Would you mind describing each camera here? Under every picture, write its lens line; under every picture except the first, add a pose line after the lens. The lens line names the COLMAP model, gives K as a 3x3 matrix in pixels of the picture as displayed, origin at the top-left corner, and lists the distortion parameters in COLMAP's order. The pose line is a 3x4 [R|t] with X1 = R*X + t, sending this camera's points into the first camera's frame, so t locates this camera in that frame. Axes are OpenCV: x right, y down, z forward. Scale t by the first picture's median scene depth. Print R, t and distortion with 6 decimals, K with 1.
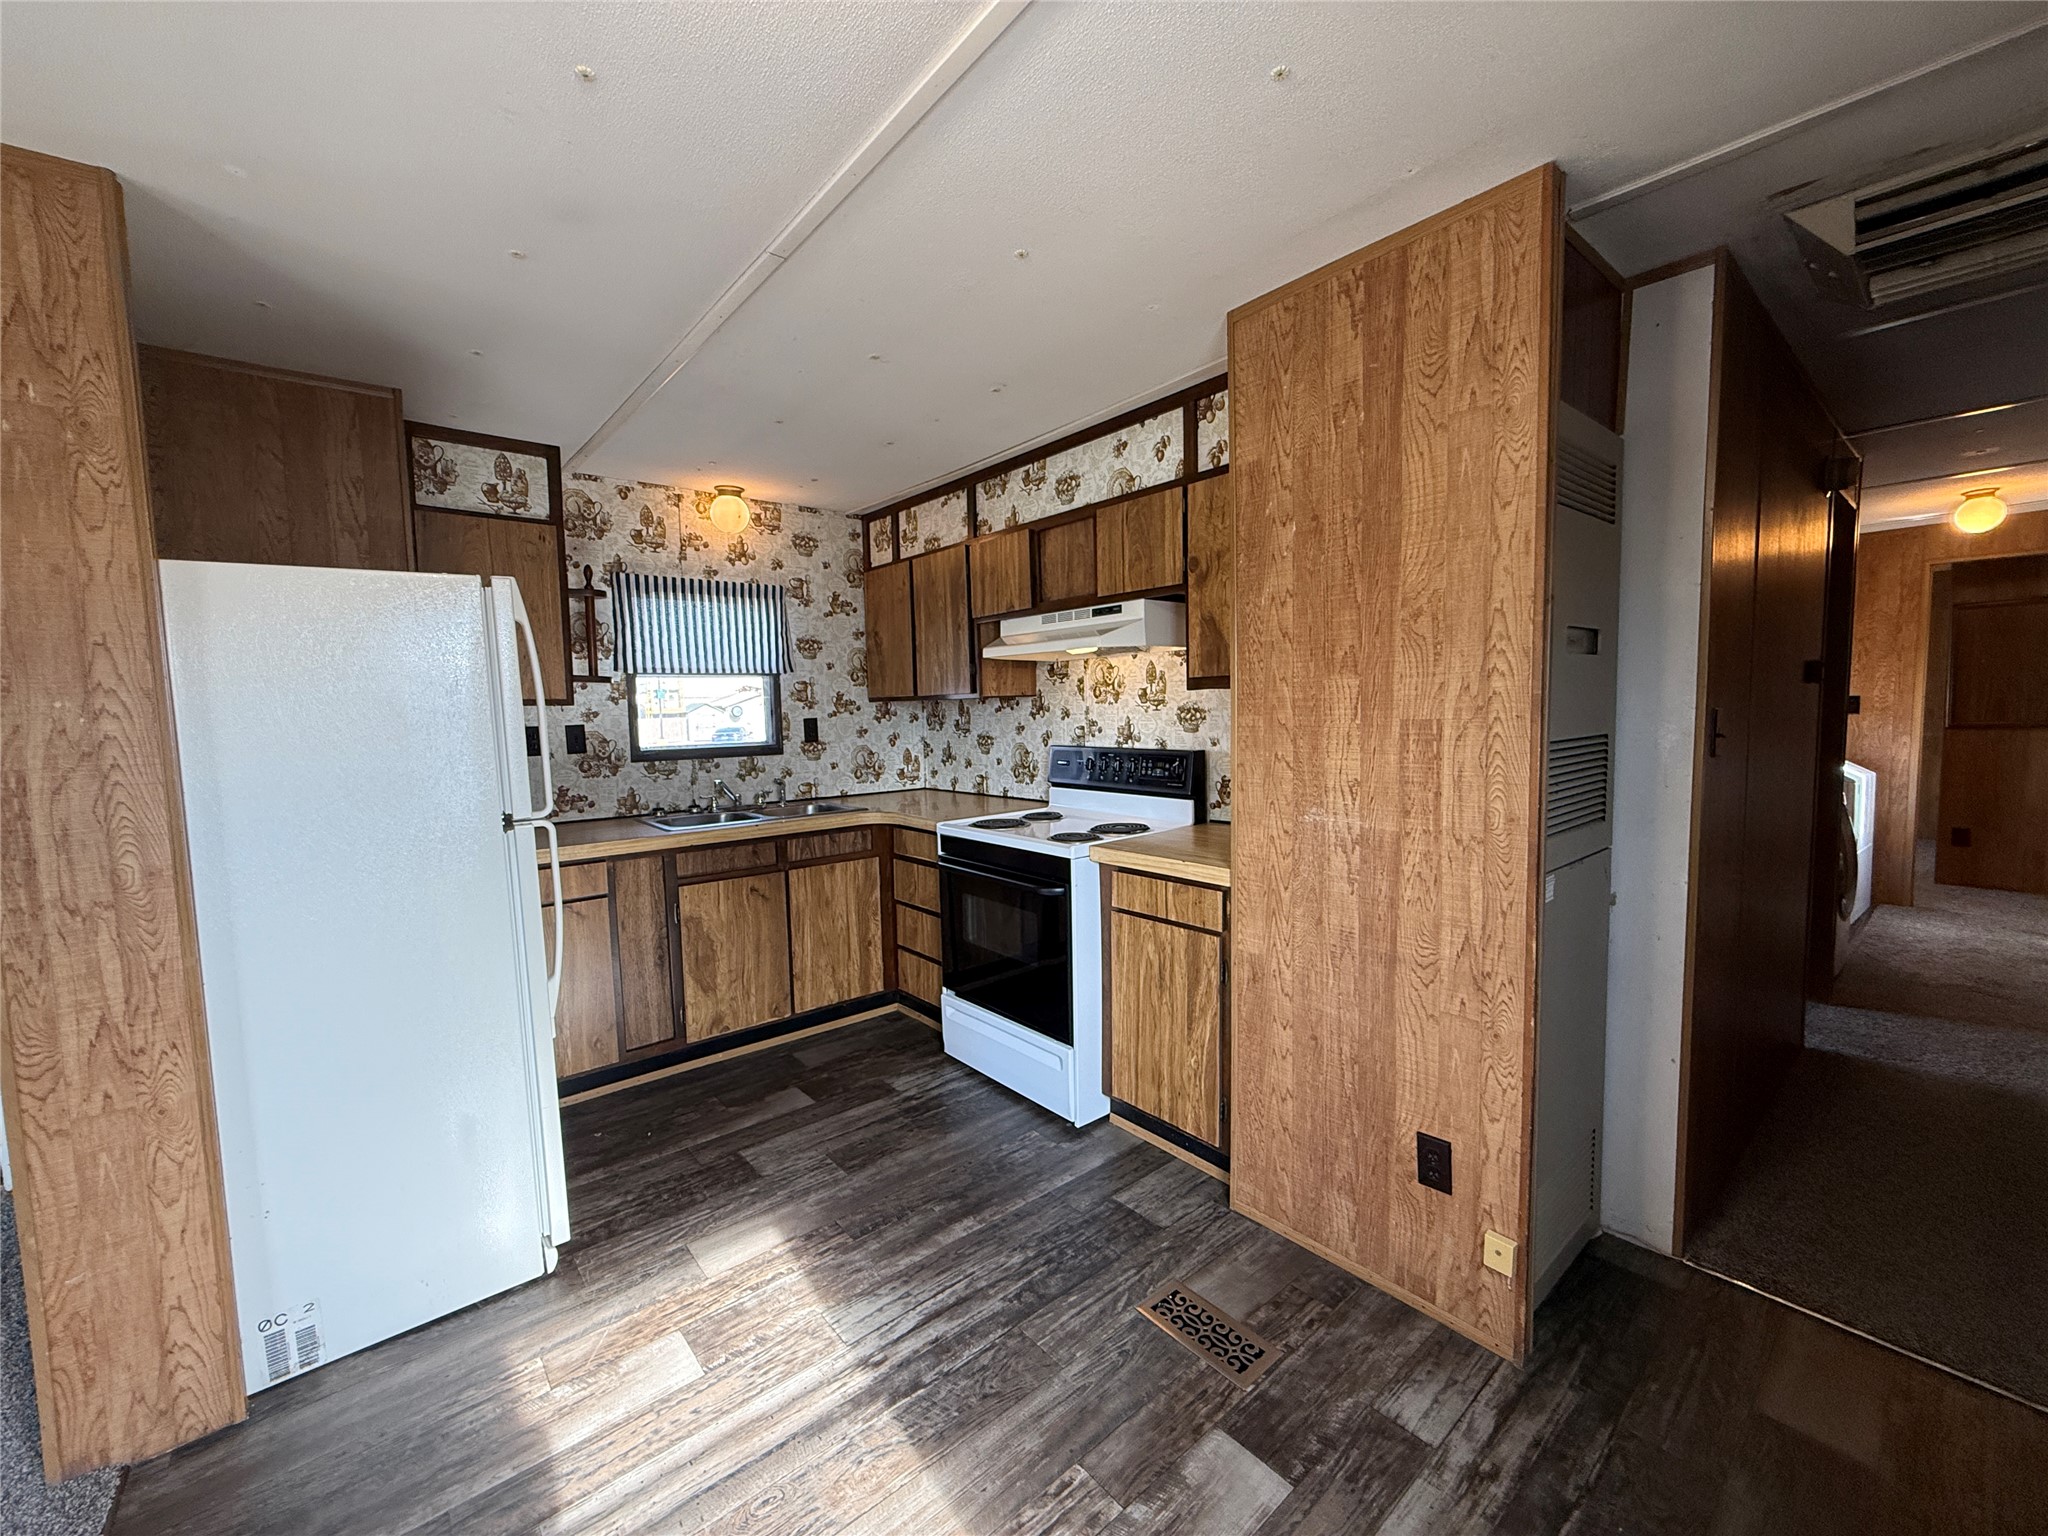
lens RADIAL K [[816.4, 0, 1024.4], [0, 816.4, 770.4], [0, 0, 1]] dist [0.000093, 0.000312]
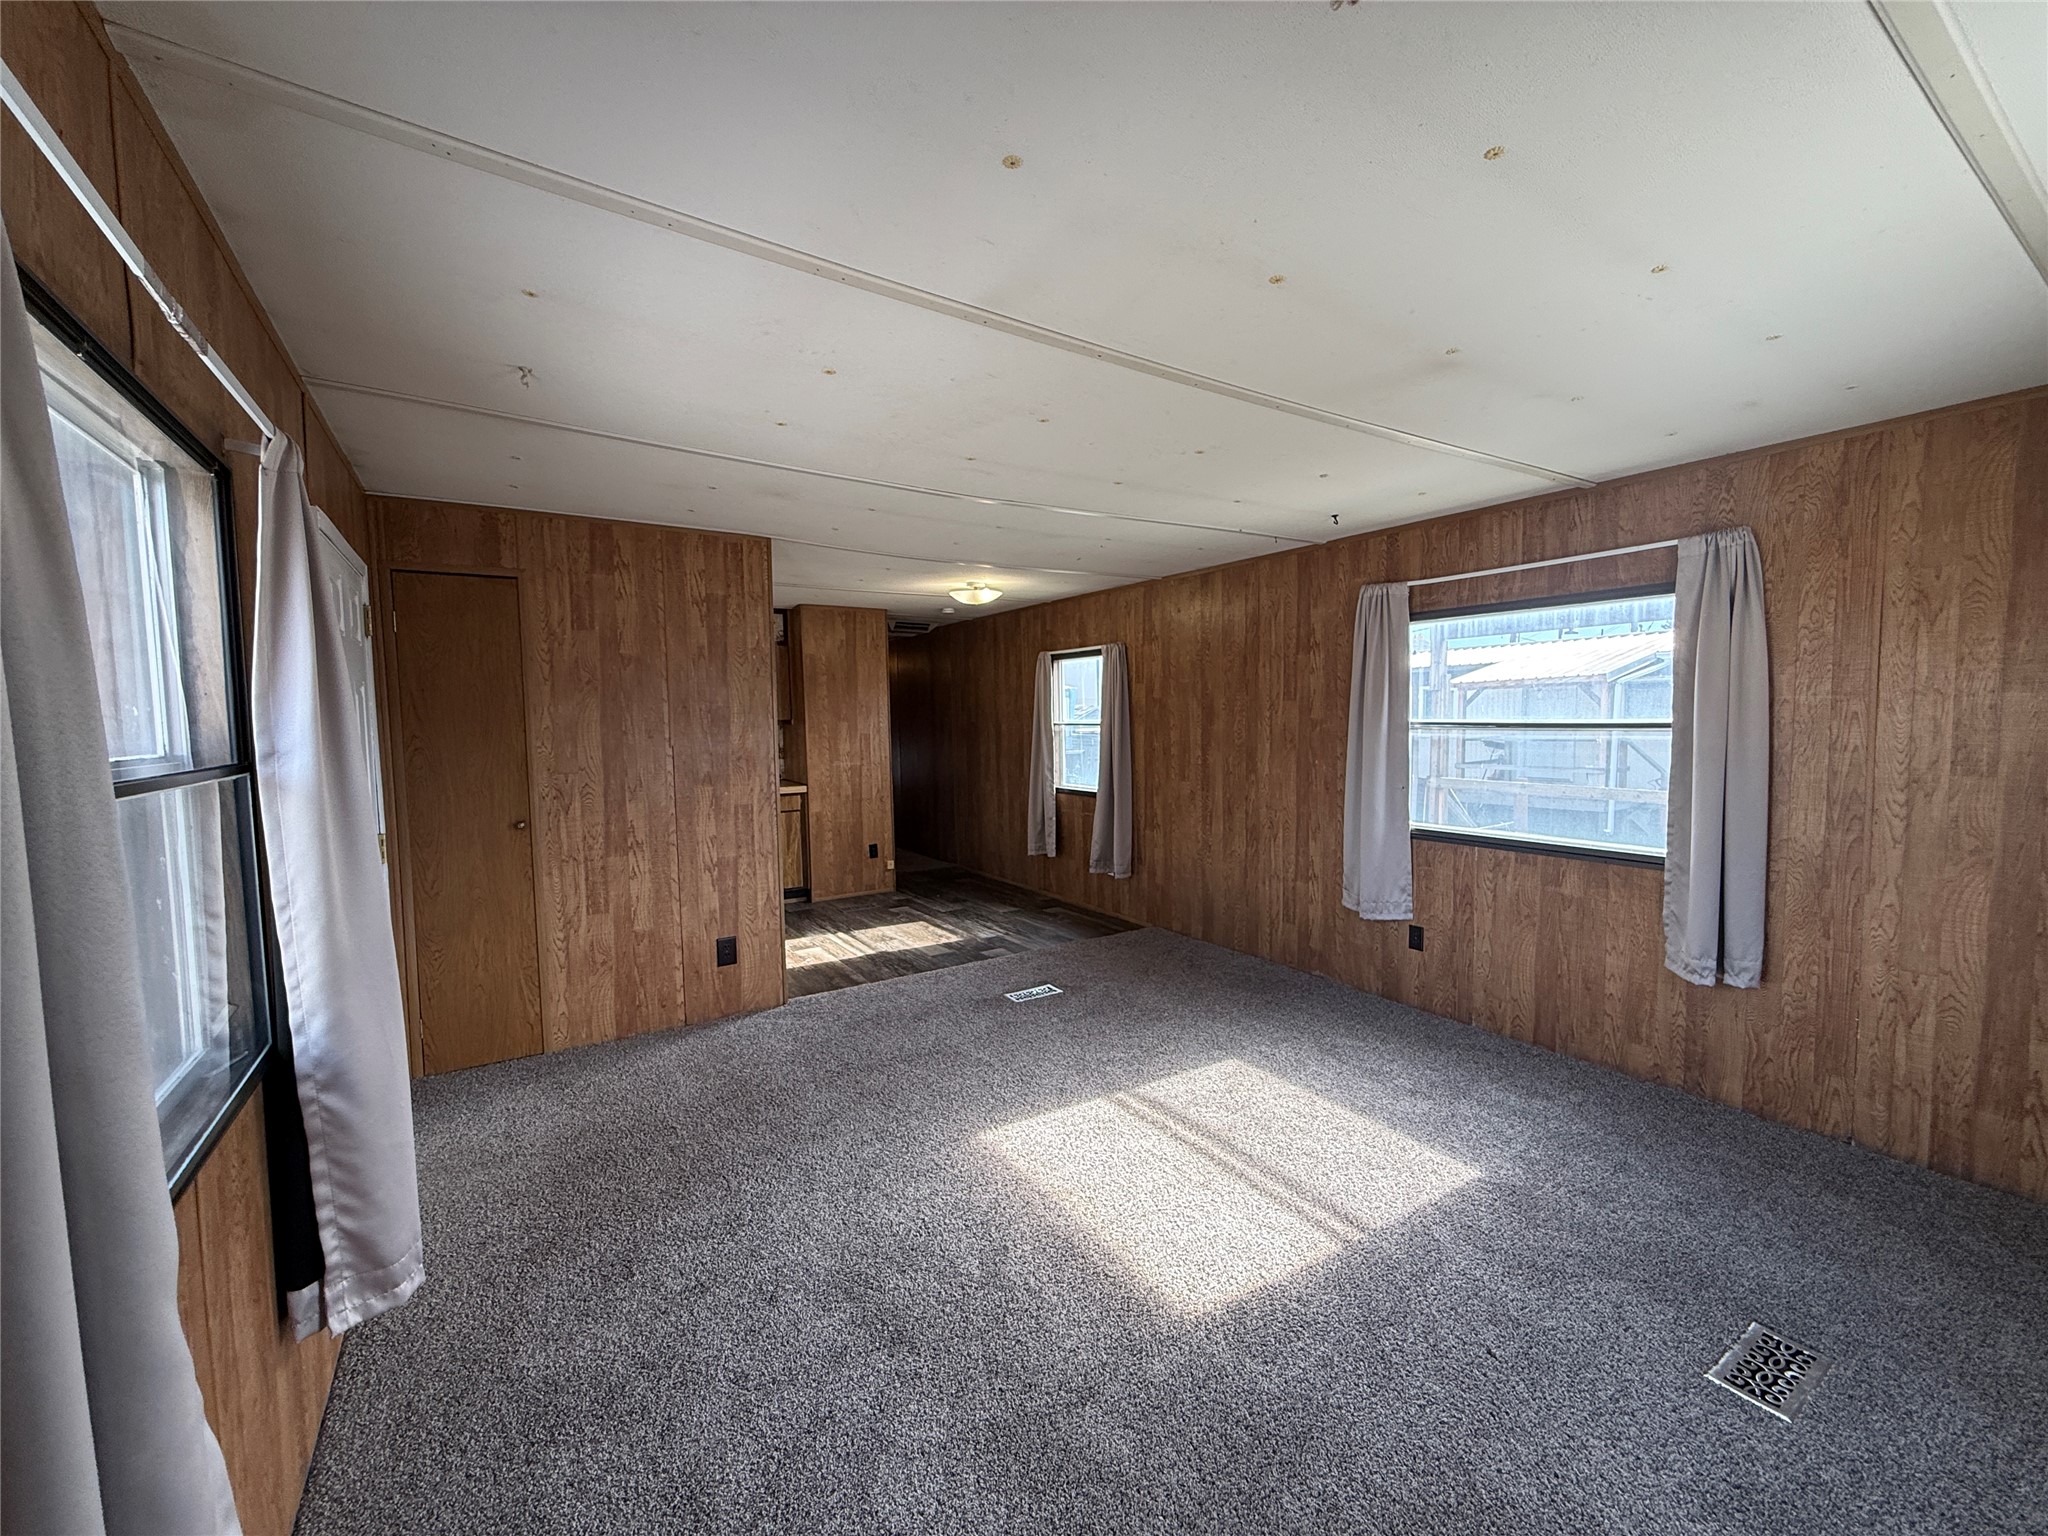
lens RADIAL K [[816.4, 0, 1020.8], [0, 816.4, 770.3], [0, 0, 1]] dist [0.000093, 0.000312]
pose [[0.119809, -0.044013, 0.991821, -3.018114], [0.094474, 0.994989, 0.032741, 0.048396], [-0.988292, 0.089779, 0.123367, -0.161980]]
